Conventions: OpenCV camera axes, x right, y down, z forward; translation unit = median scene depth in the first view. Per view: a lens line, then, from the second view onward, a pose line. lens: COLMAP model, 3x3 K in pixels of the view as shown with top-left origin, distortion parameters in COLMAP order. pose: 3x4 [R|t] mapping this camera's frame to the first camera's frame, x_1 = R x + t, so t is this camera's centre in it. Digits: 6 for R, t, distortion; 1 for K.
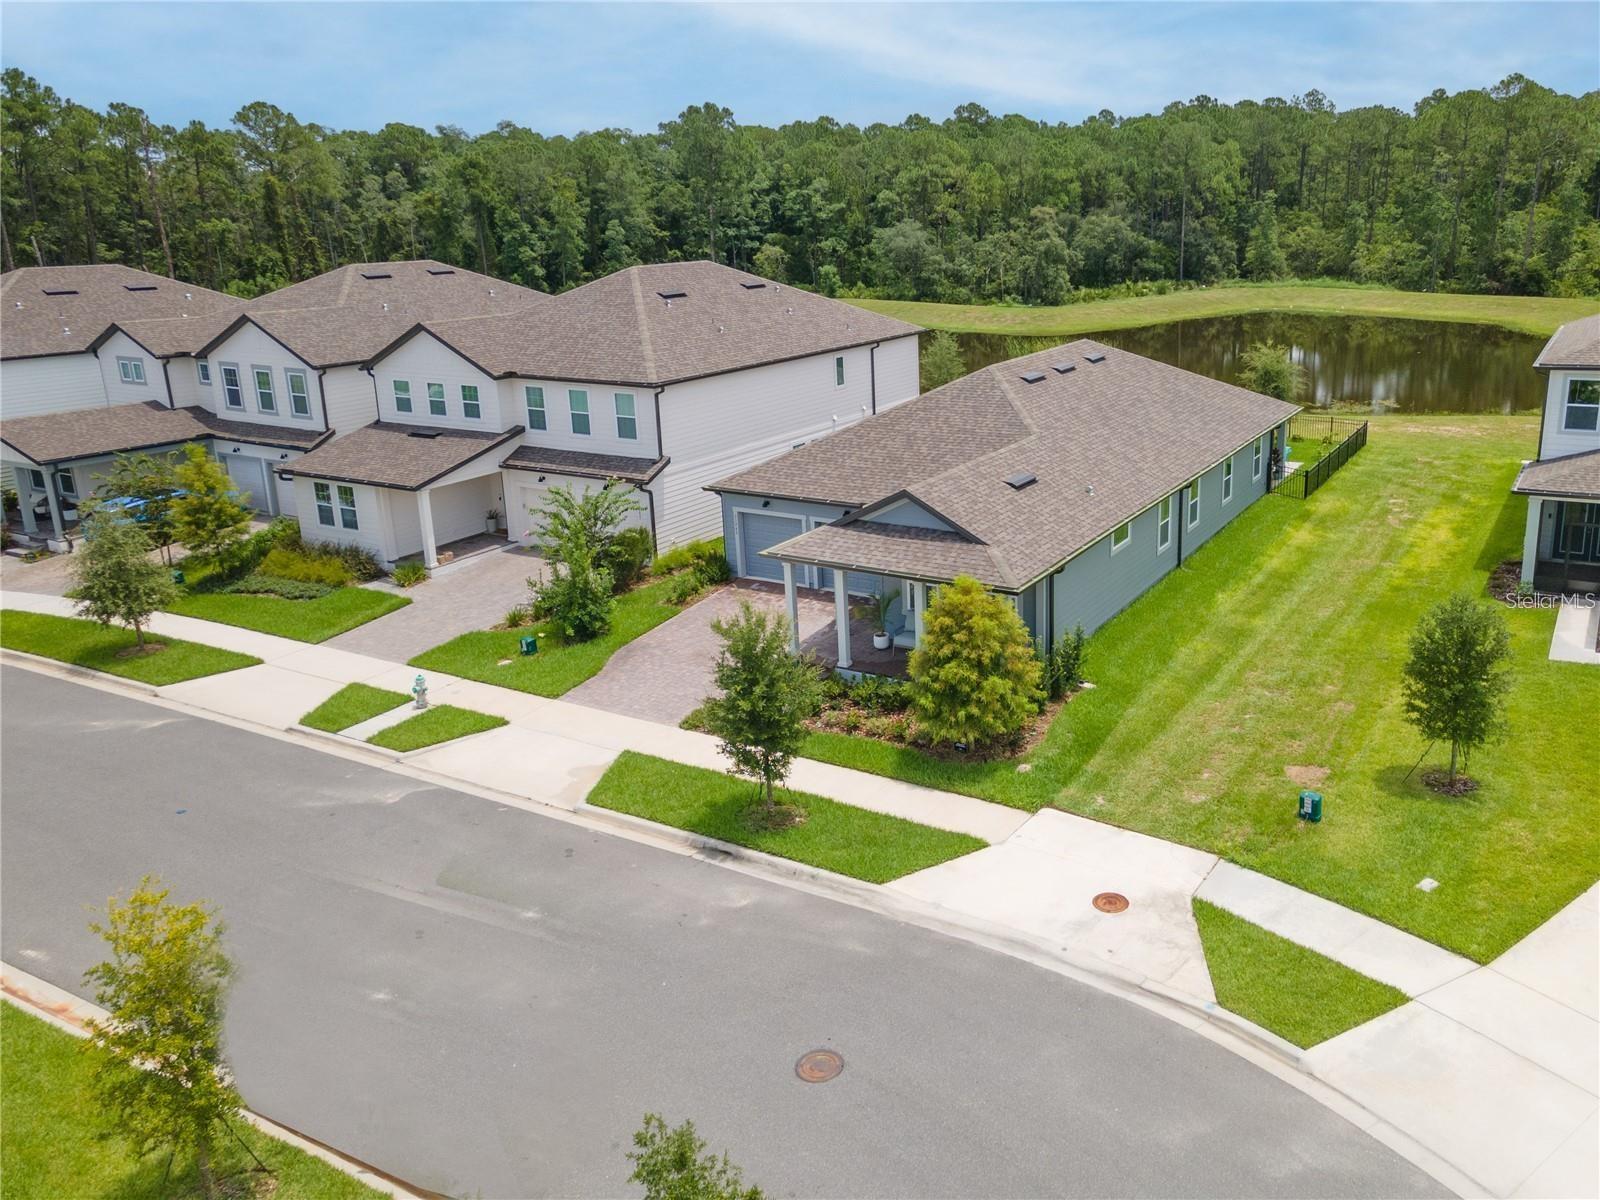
lens RADIAL K [[1209.5, 0, 920.0], [0, 1209.5, 497.7], [0, 0, 1]] dist [0.060181, 0.007980]
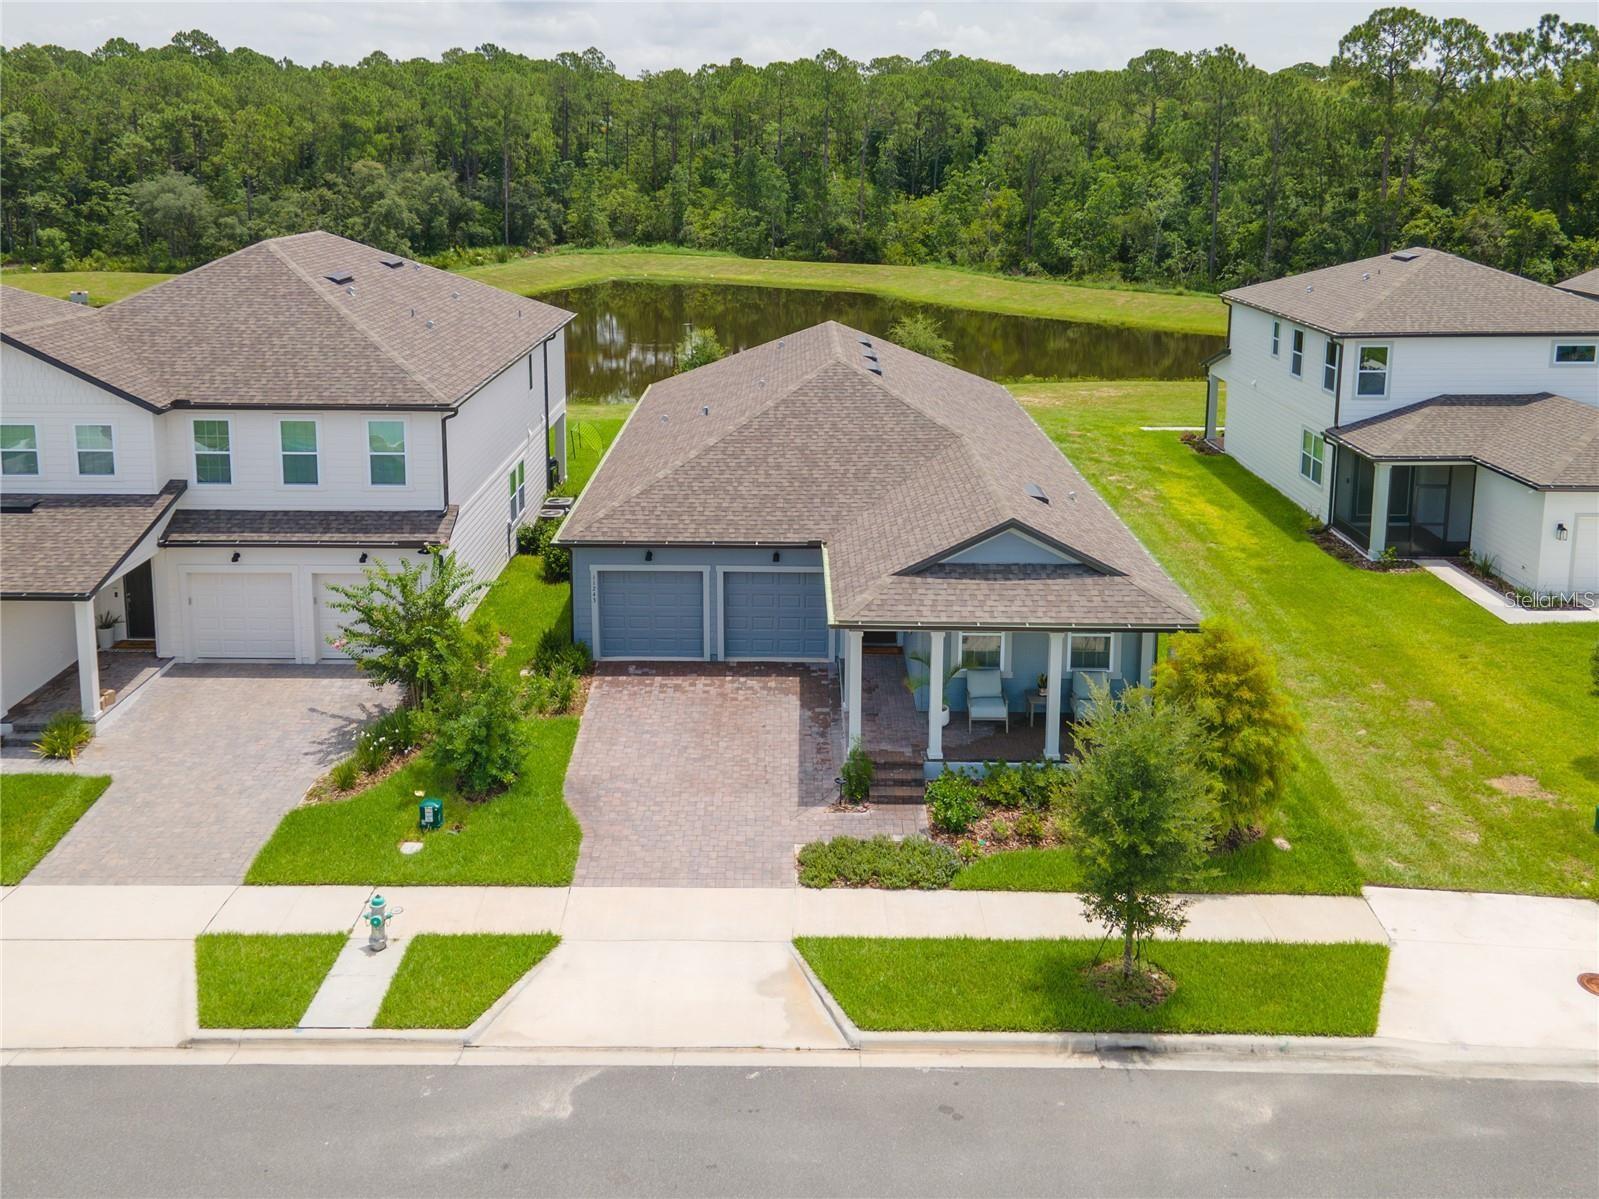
lens RADIAL K [[1356.9, 0, 771.6], [0, 1356.9, 404.5], [0, 0, 1]] dist [0.025446, 0.012579]
pose [[0.877522, -0.060952, 0.475647, -0.418779], [0.089262, 0.995316, -0.037135, -0.046293], [-0.471156, 0.075044, 0.878852, 0.210439]]
